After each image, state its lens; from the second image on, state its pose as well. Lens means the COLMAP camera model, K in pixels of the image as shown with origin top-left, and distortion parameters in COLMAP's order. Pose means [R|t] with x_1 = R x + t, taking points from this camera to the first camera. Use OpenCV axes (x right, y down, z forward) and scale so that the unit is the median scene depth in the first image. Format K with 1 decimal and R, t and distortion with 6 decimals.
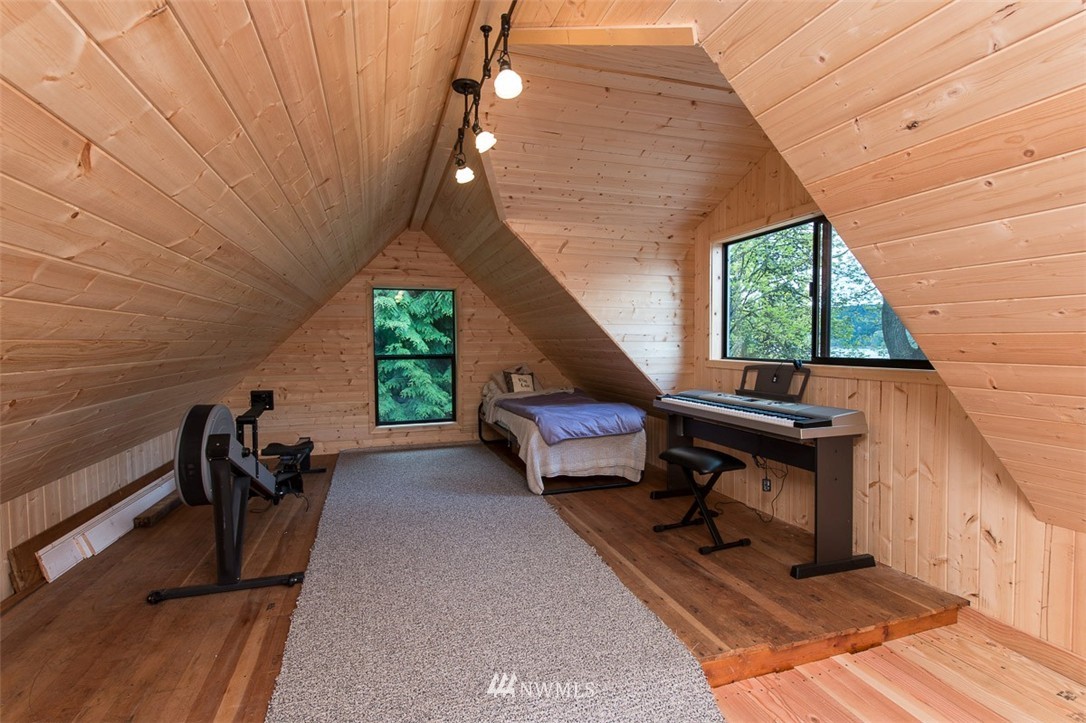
lens RADIAL K [[513.9, 0, 540.7], [0, 513.9, 360.5], [0, 0, 1]] dist [0.002029, 0.000095]
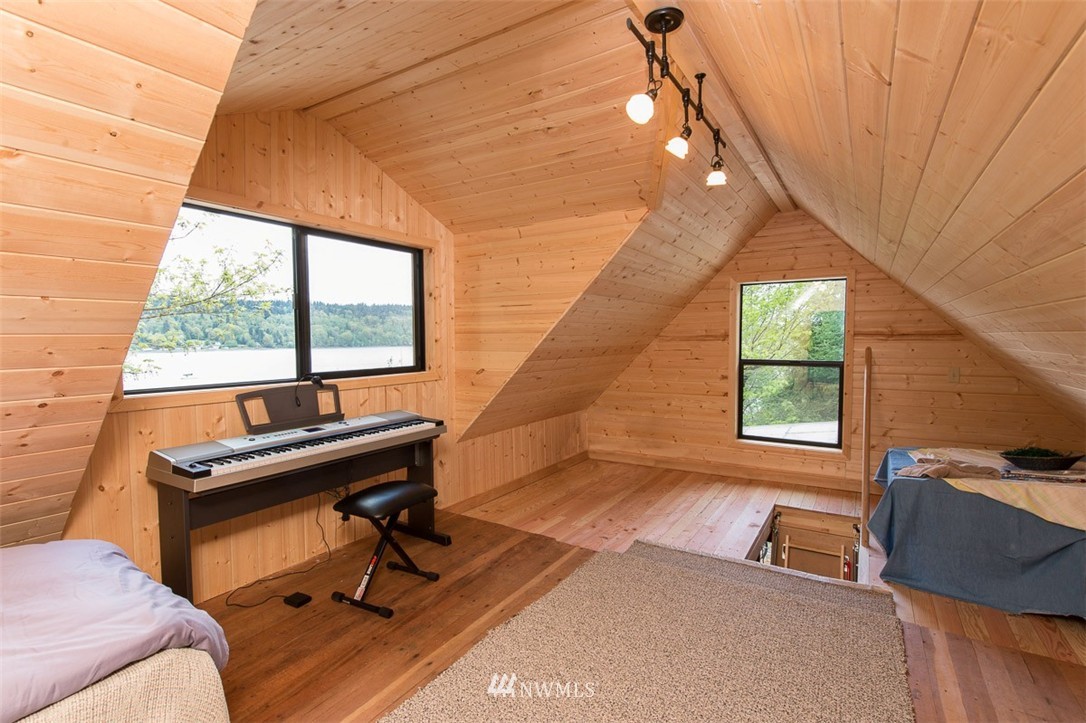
lens RADIAL K [[513.9, 0, 539.1], [0, 513.9, 360.0], [0, 0, 1]] dist [0.002029, 0.000095]
pose [[-0.641330, -0.023419, 0.766908, -0.540483], [0.039436, 0.997207, 0.063430, -0.086162], [-0.766251, 0.070923, -0.638615, 1.457929]]
